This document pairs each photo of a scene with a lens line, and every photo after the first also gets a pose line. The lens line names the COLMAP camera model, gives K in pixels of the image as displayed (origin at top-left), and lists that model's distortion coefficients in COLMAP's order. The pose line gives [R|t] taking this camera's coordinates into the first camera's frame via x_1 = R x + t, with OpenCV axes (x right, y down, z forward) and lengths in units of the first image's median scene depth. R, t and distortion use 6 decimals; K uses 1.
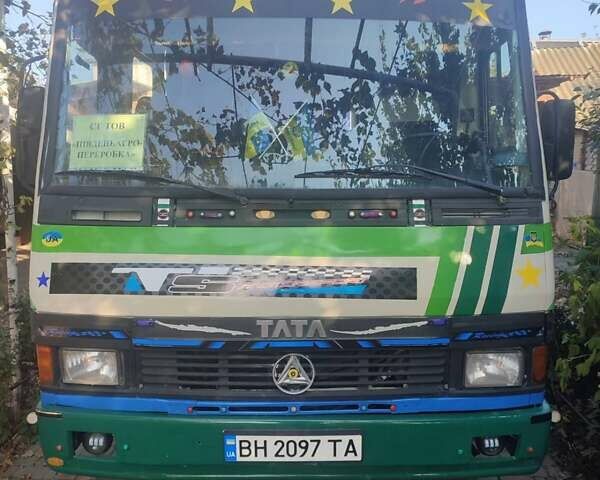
lens RADIAL K [[583.1, 0, 300.0], [0, 583.1, 240.0], [0, 0, 1]] dist [-0.001730, 0.016457]
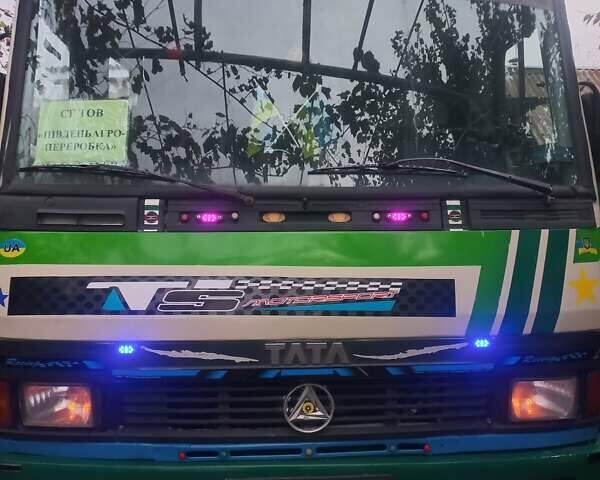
lens RADIAL K [[566.2, 0, 299.9], [0, 566.2, 252.0], [0, 0, 1]] dist [0.089000, -0.136092]
pose [[0.998671, -0.004729, 0.051314, -0.064515], [0.006664, 0.999270, -0.037612, 0.037043], [-0.051099, 0.037904, 0.997974, 0.179237]]
